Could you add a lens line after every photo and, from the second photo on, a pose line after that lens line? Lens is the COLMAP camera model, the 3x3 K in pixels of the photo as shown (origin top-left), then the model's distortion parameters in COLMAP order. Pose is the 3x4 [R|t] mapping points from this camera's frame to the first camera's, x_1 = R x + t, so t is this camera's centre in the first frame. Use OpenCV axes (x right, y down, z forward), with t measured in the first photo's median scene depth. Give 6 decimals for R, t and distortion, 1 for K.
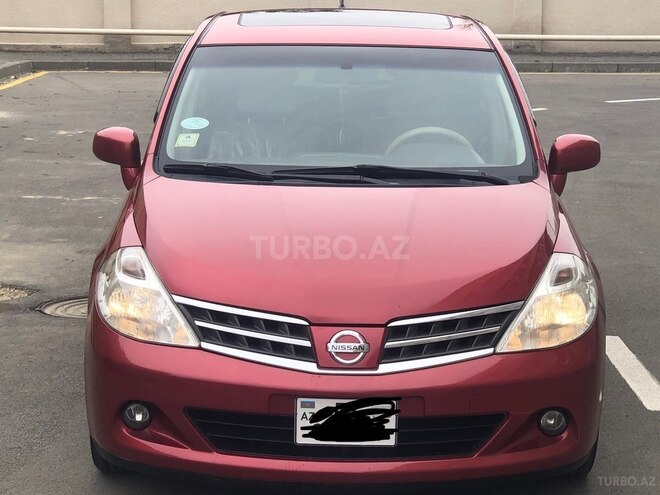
lens RADIAL K [[1695.7, 0, 329.2], [0, 1695.7, 242.5], [0, 0, 1]] dist [-0.065486, 0.000000]
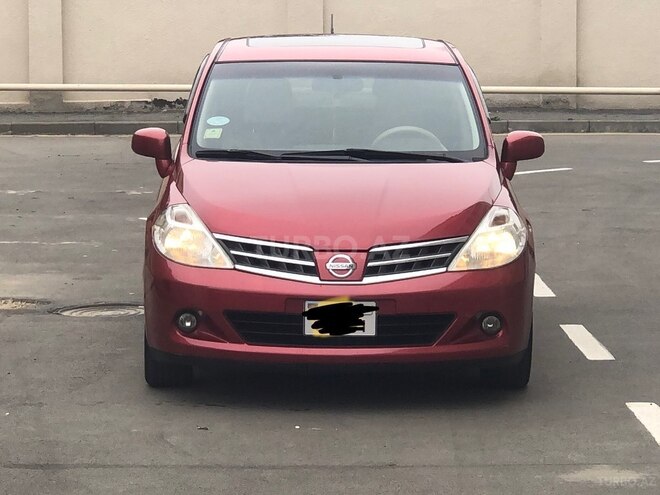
lens RADIAL K [[2643.9, 0, 328.9], [0, 2643.9, 248.7], [0, 0, 1]] dist [-0.236732, 0.000000]
pose [[0.999922, -0.007943, 0.009646, -0.019381], [0.008606, 0.997454, -0.070797, 0.195212], [-0.009059, 0.070874, 0.997444, -1.134124]]
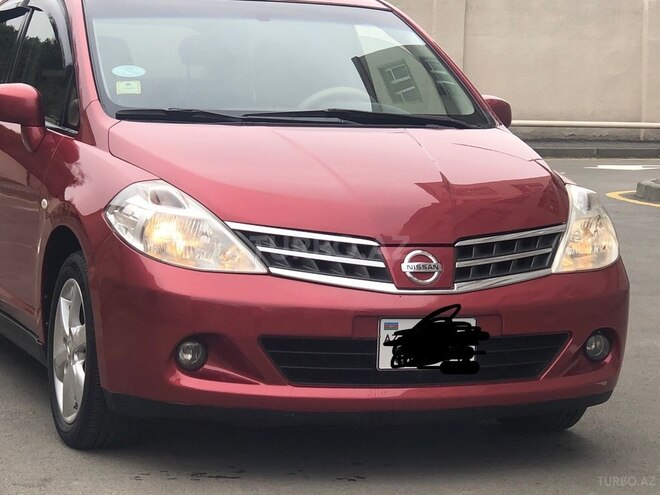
lens RADIAL K [[2031.0, 0, 326.5], [0, 2031.0, 244.5], [0, 0, 1]] dist [0.090959, 0.000000]
pose [[0.938757, -0.016085, 0.344204, -0.421690], [0.044241, 0.996269, -0.074103, 0.127726], [-0.341728, 0.084792, 0.935966, -0.058264]]
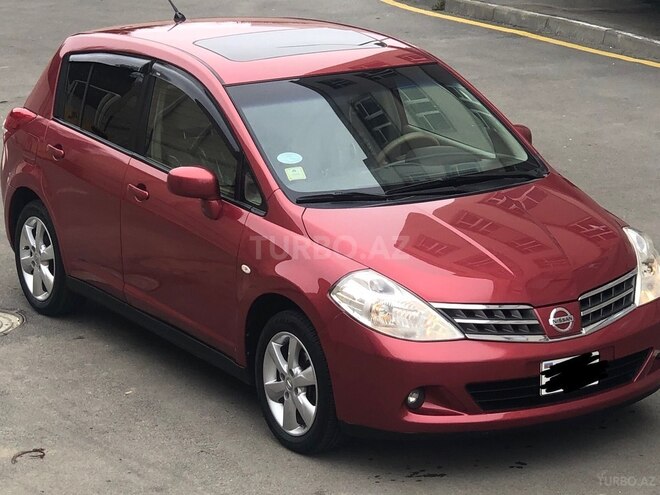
lens RADIAL K [[2273.3, 0, 329.8], [0, 2273.3, 247.5], [0, 0, 1]] dist [-0.192320, 0.000000]
pose [[0.849171, -0.147155, 0.507201, -1.041836], [0.111582, 0.988707, 0.100040, -0.195697], [-0.516195, -0.028356, 0.856002, -0.465749]]
